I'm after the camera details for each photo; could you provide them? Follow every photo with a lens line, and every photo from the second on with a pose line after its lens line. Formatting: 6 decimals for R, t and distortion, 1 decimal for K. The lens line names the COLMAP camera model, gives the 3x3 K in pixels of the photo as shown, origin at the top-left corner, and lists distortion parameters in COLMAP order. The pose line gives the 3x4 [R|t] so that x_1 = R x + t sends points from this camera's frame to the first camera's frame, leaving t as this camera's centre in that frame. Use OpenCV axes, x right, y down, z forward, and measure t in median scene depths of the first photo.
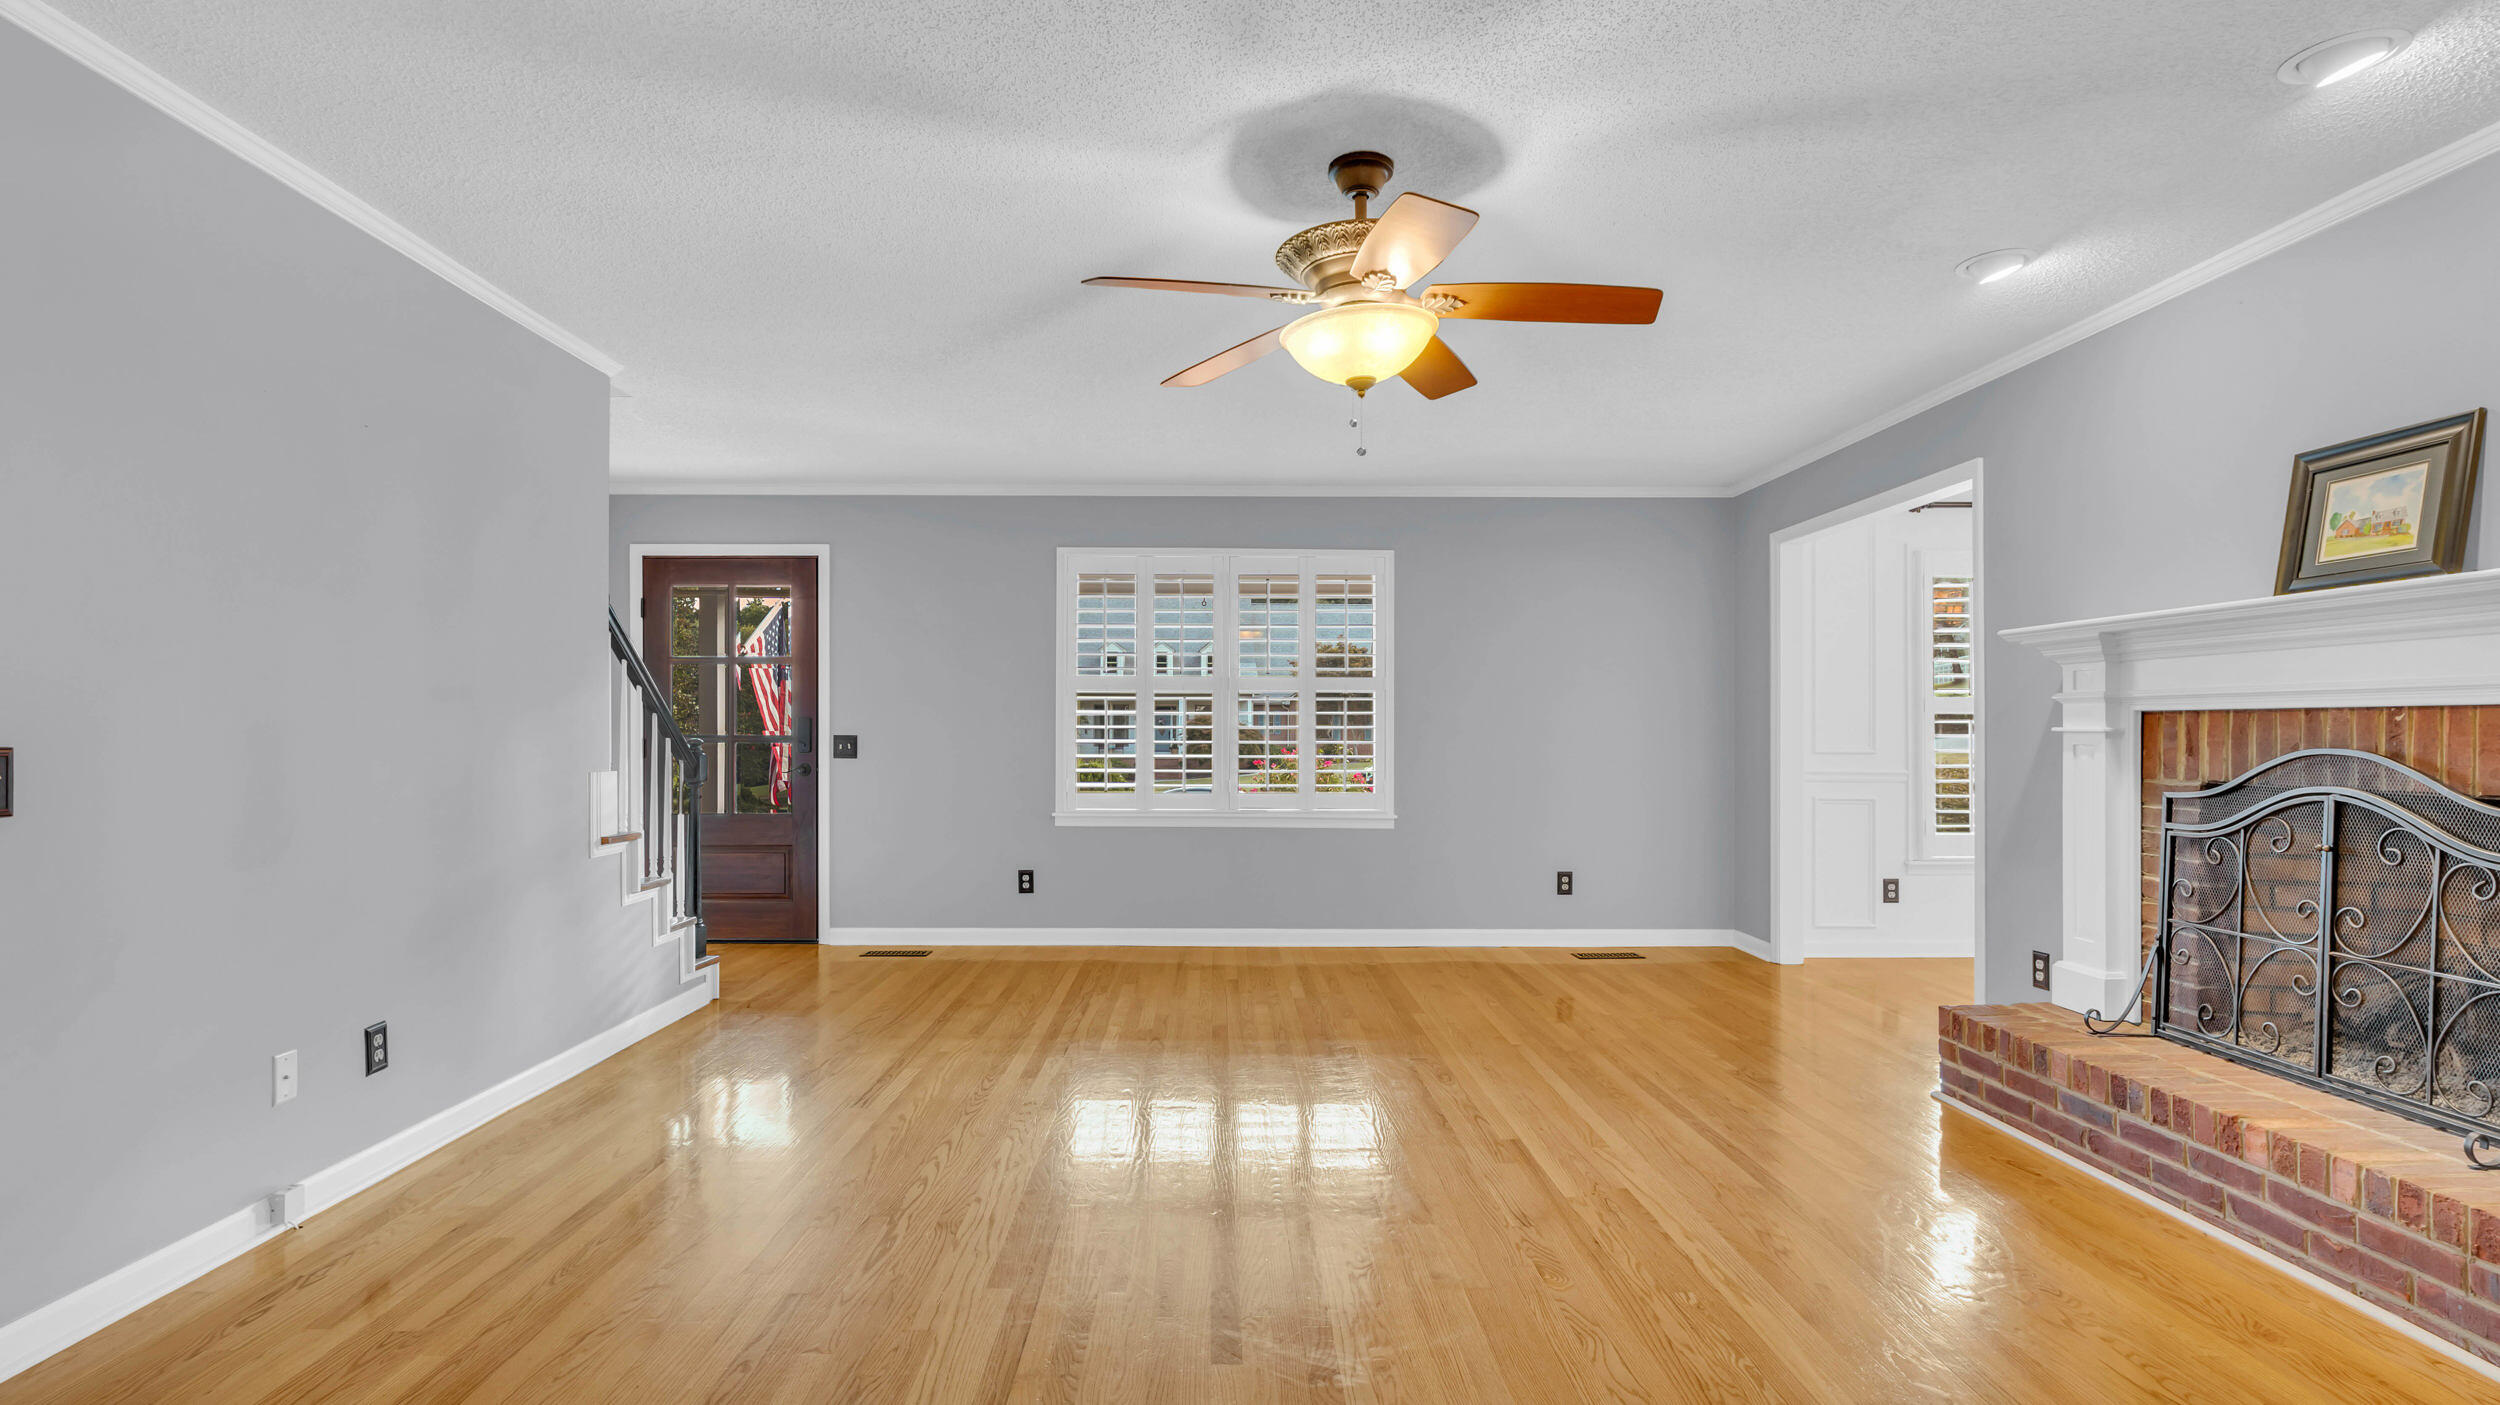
lens RADIAL K [[1232.6, 0, 1212.6], [0, 1232.6, 730.0], [0, 0, 1]] dist [-0.001954, -0.000333]
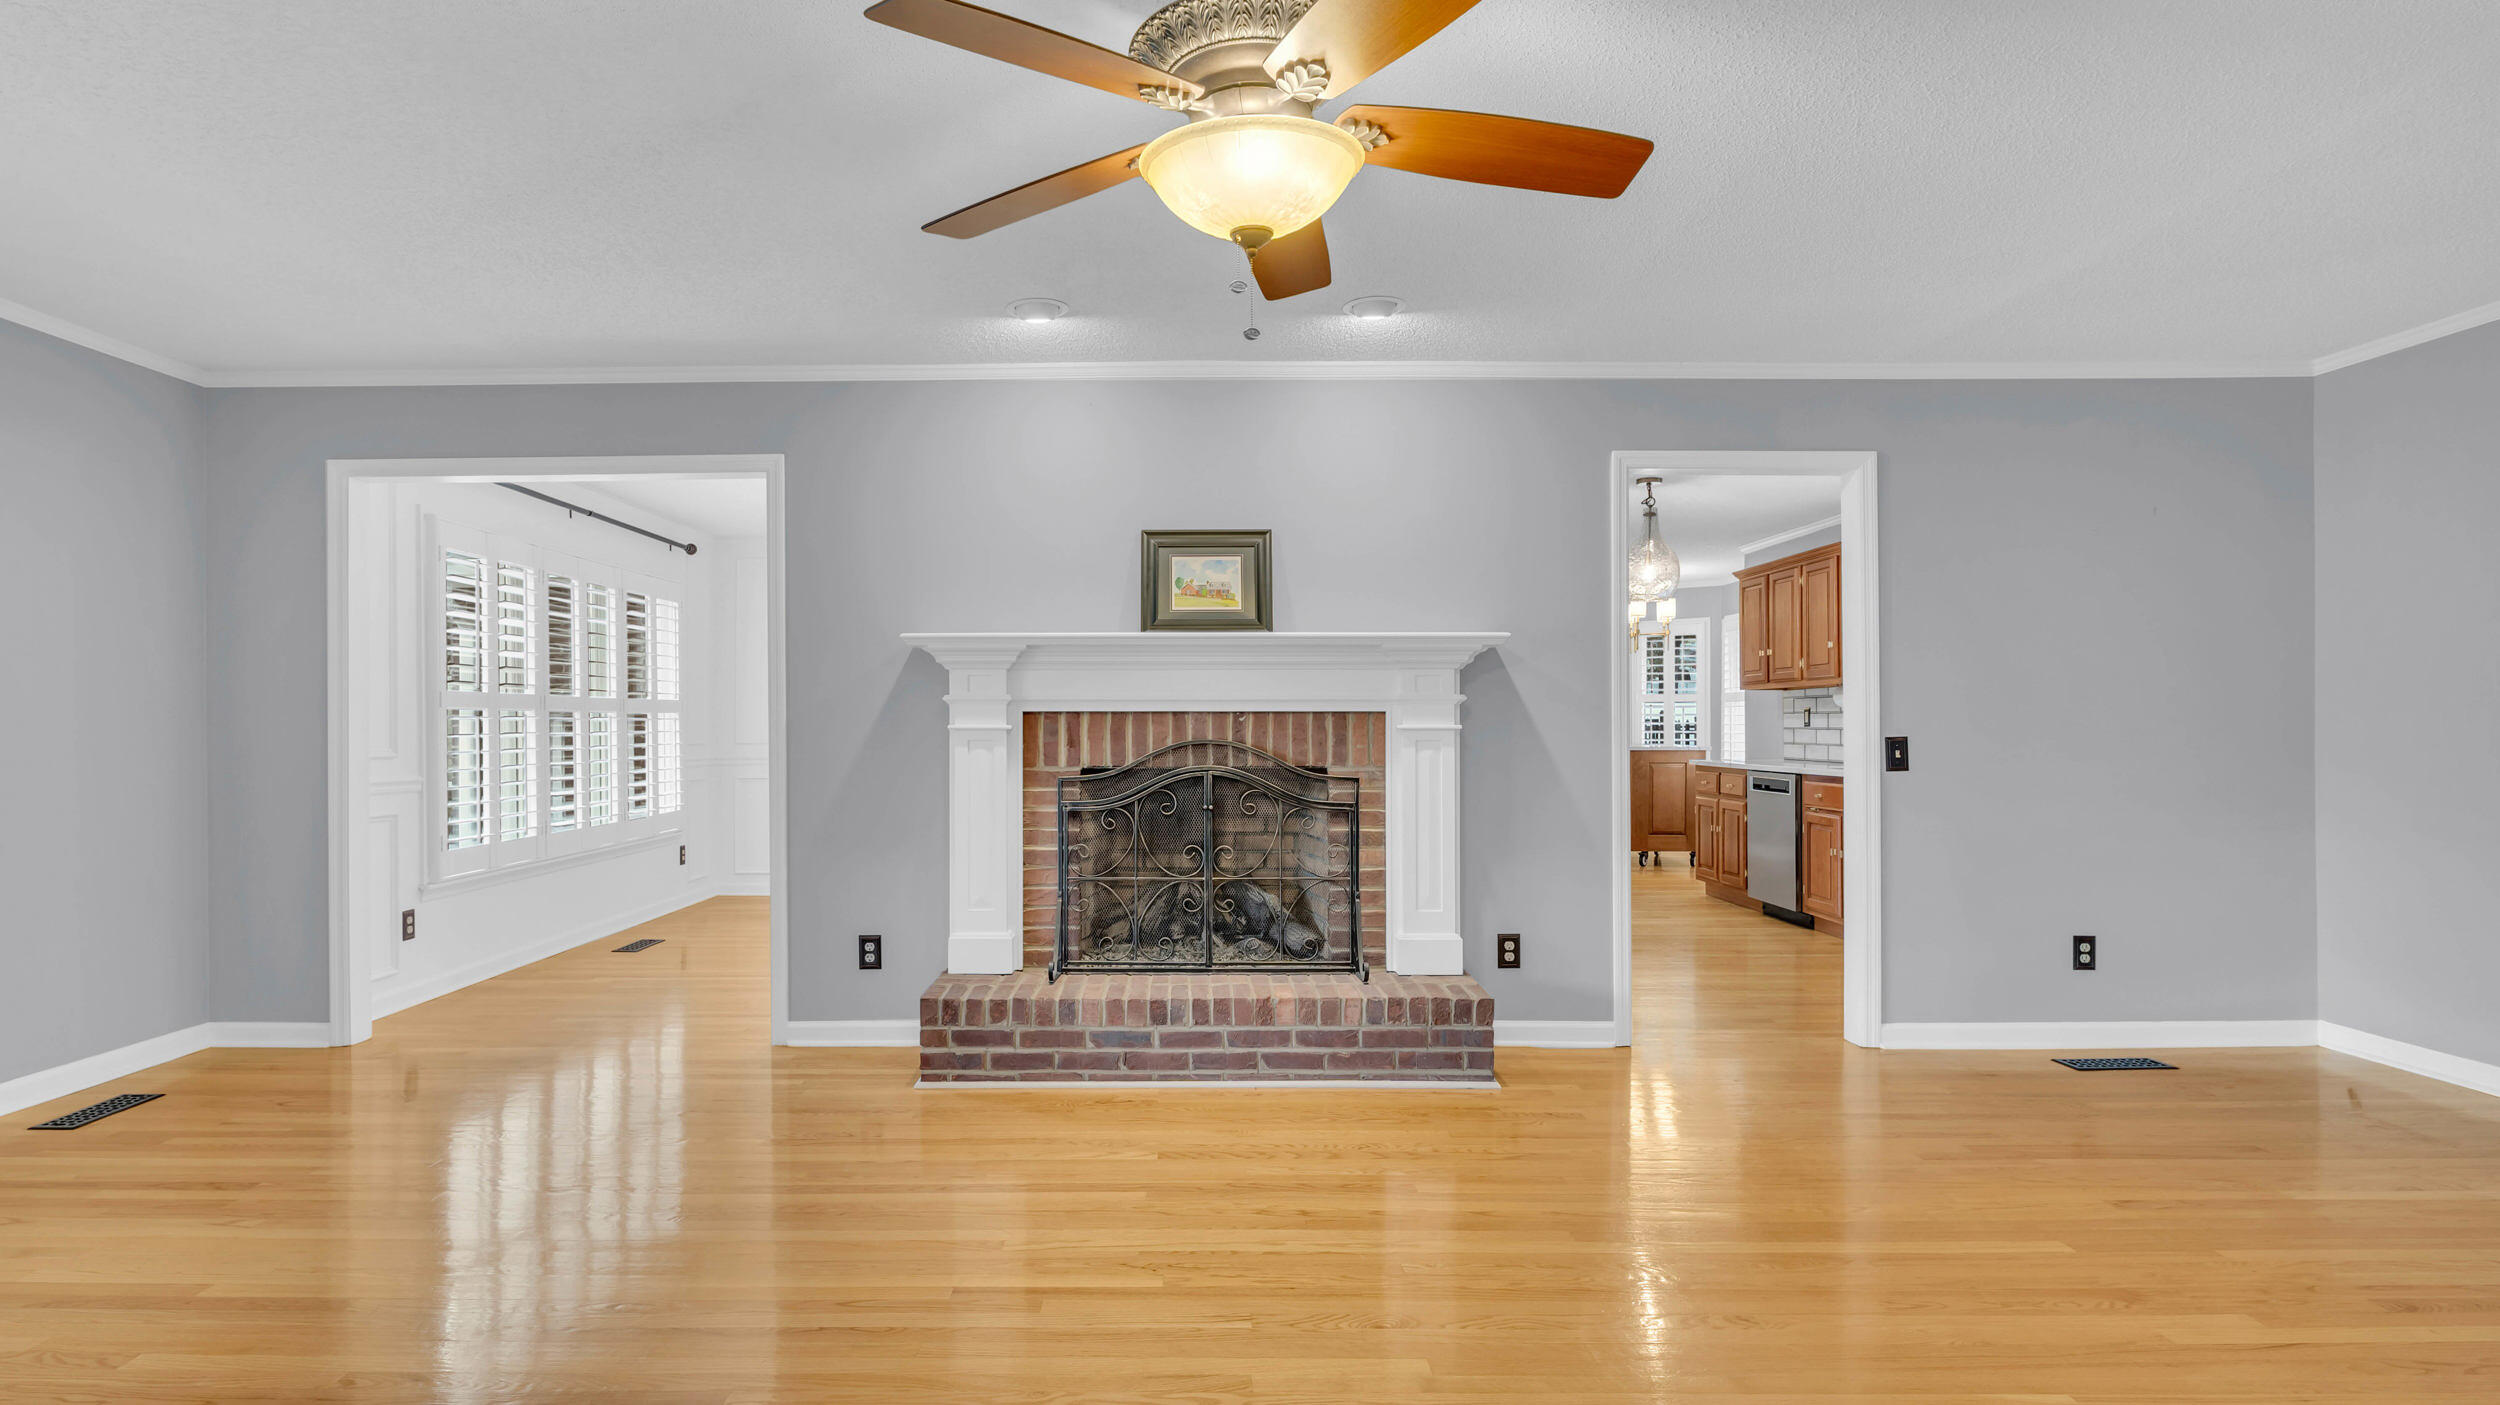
lens RADIAL K [[1232.6, 0, 1212.6], [0, 1232.6, 730.0], [0, 0, 1]] dist [-0.001954, -0.000333]
pose [[0.011148, -0.005492, 0.999923, -0.538397], [0.002304, 0.999982, 0.005466, -0.004267], [-0.999935, 0.002243, 0.011160, 0.938586]]
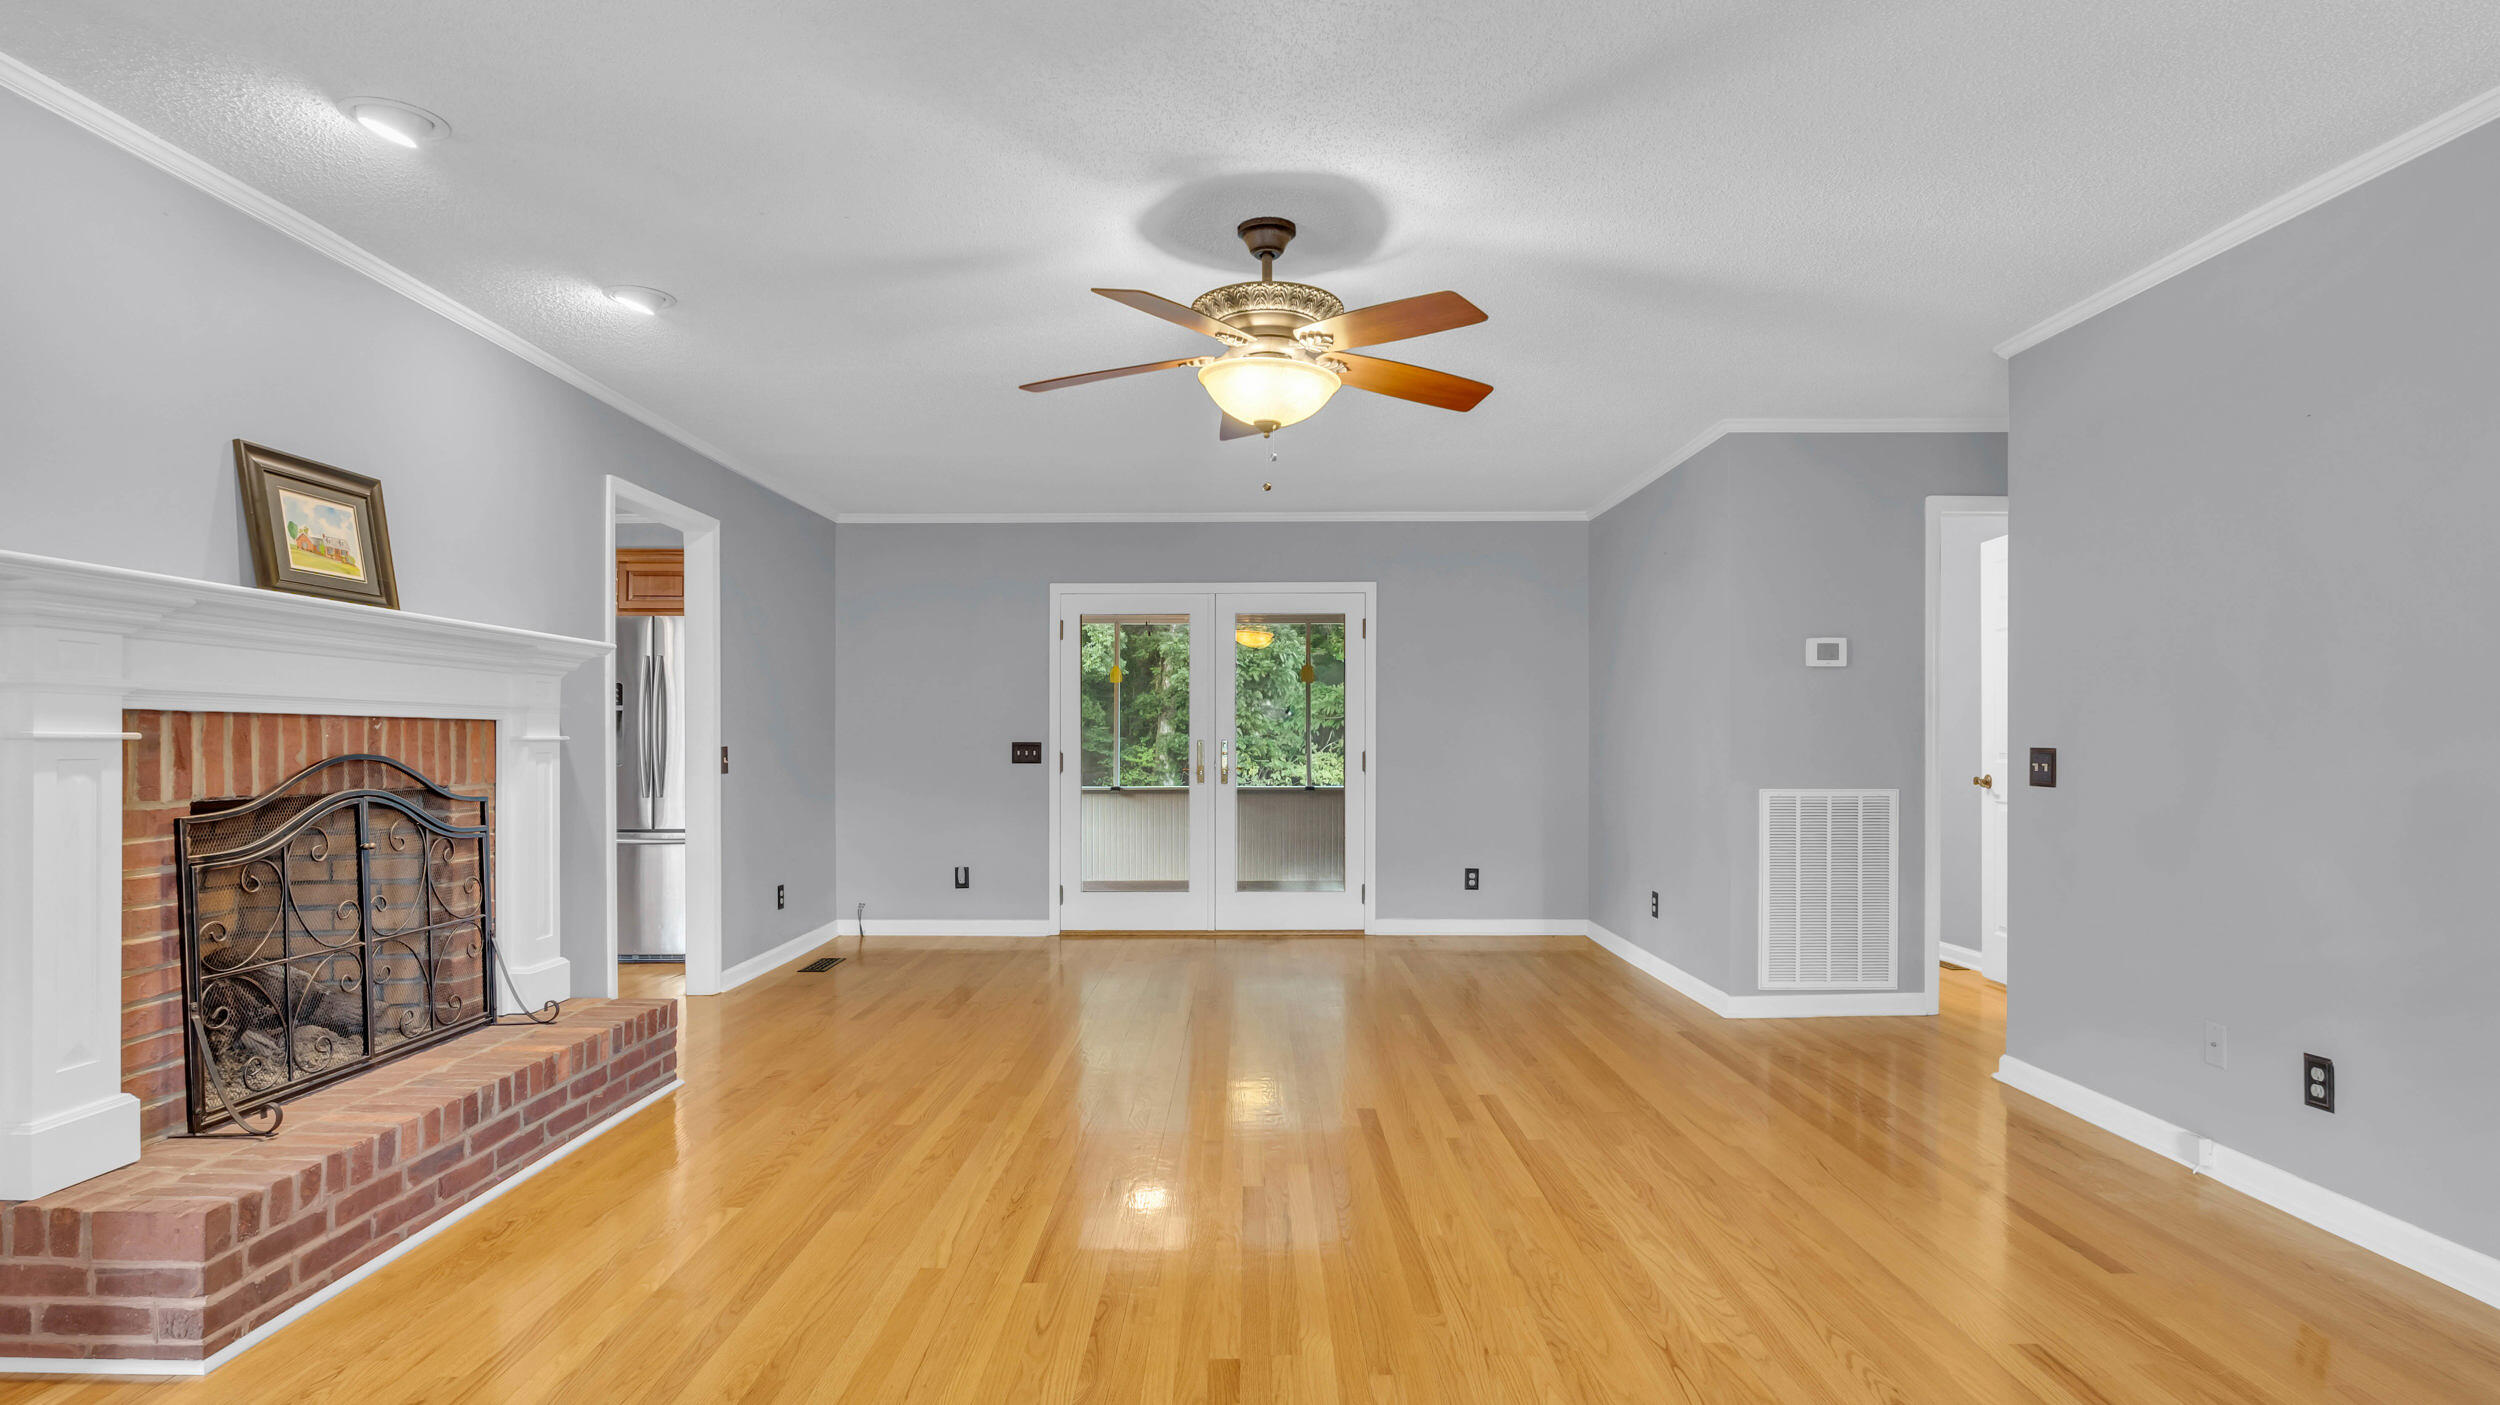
lens RADIAL K [[1232.6, 0, 1212.6], [0, 1232.6, 730.0], [0, 0, 1]] dist [-0.001954, -0.000333]
pose [[-0.999452, -0.001374, 0.033083, 0.123052], [-0.001609, 0.999974, -0.007083, 0.000542], [-0.033072, -0.007132, -0.999428, 1.971288]]
